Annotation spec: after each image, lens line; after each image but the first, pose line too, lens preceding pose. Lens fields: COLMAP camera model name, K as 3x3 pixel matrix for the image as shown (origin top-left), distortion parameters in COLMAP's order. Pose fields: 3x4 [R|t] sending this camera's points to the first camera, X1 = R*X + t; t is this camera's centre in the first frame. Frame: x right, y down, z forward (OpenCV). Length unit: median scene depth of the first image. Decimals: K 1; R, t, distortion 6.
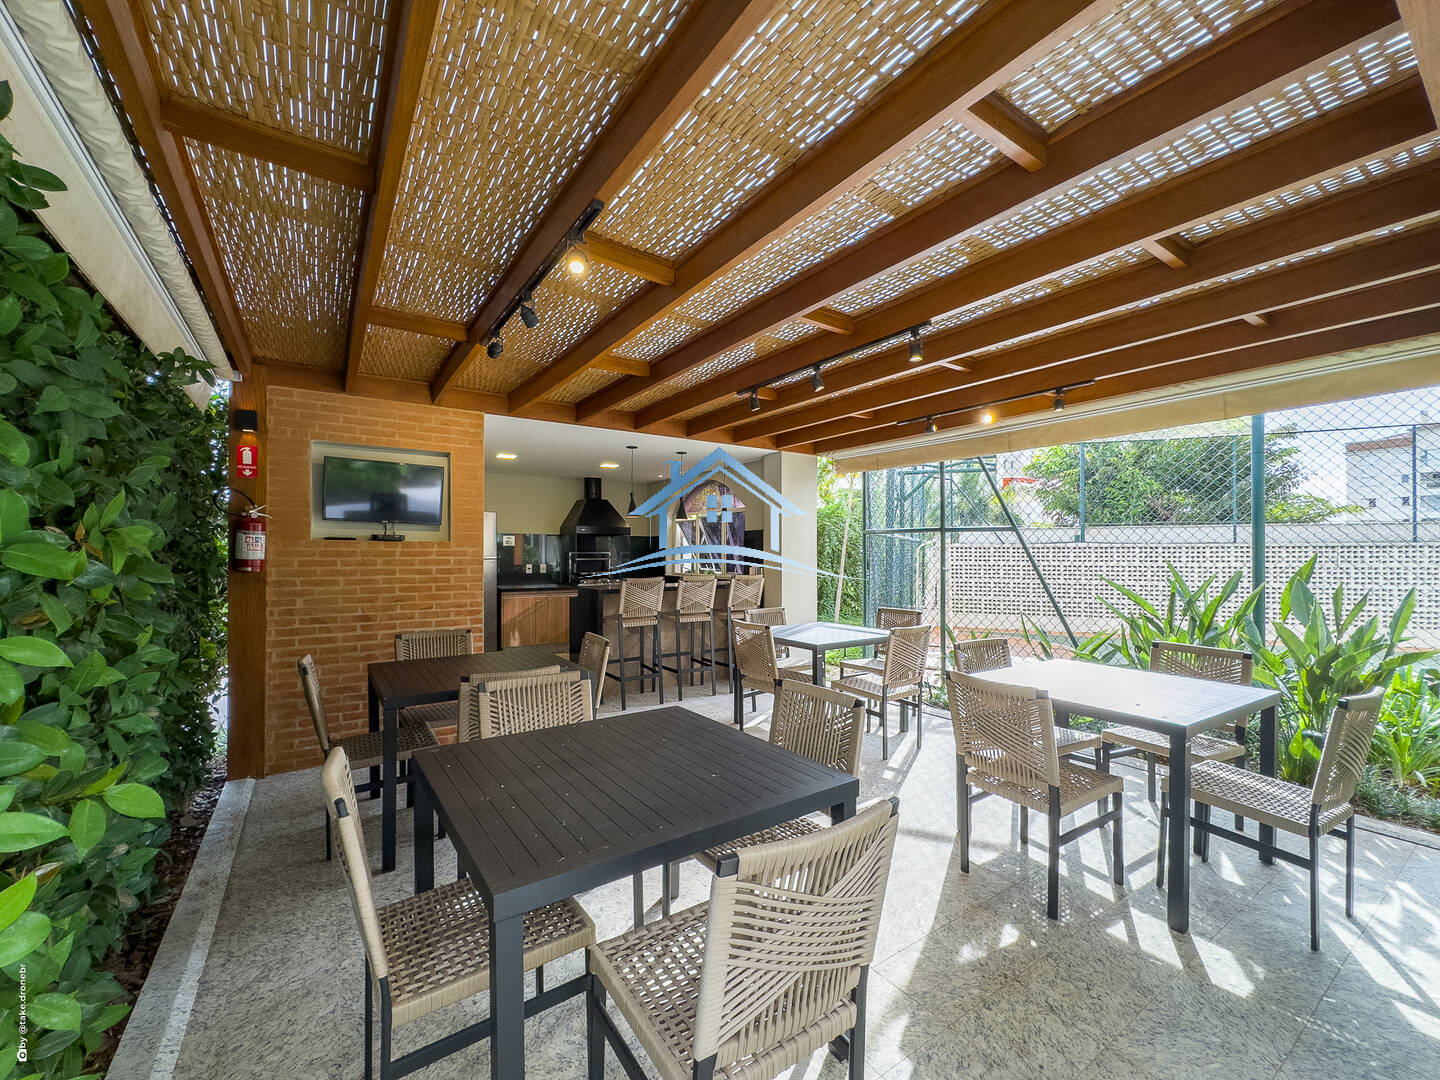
lens RADIAL K [[591.7, 0, 716.8], [0, 591.7, 548.9], [0, 0, 1]] dist [-0.003839, 0.000258]
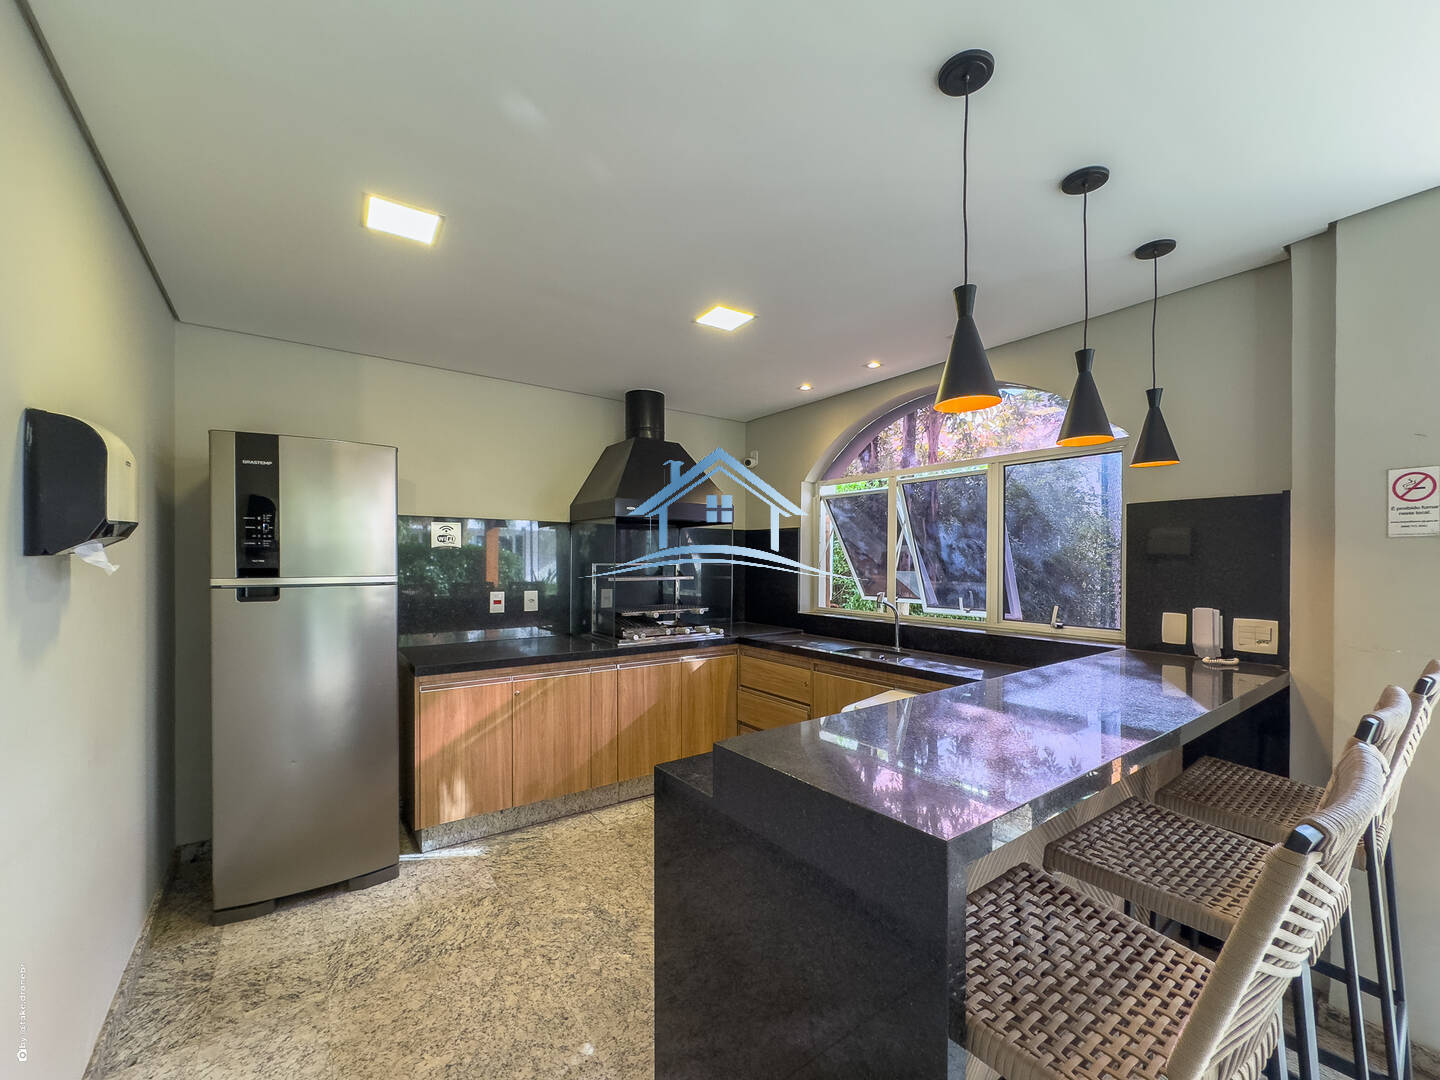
lens RADIAL K [[591.7, 0, 716.1], [0, 591.7, 552.2], [0, 0, 1]] dist [-0.003839, 0.000258]
pose [[0.999730, 0.005308, 0.022643, -0.189964], [-0.005346, 0.999984, 0.001594, -0.003434], [-0.022634, -0.001715, 0.999742, 0.636262]]
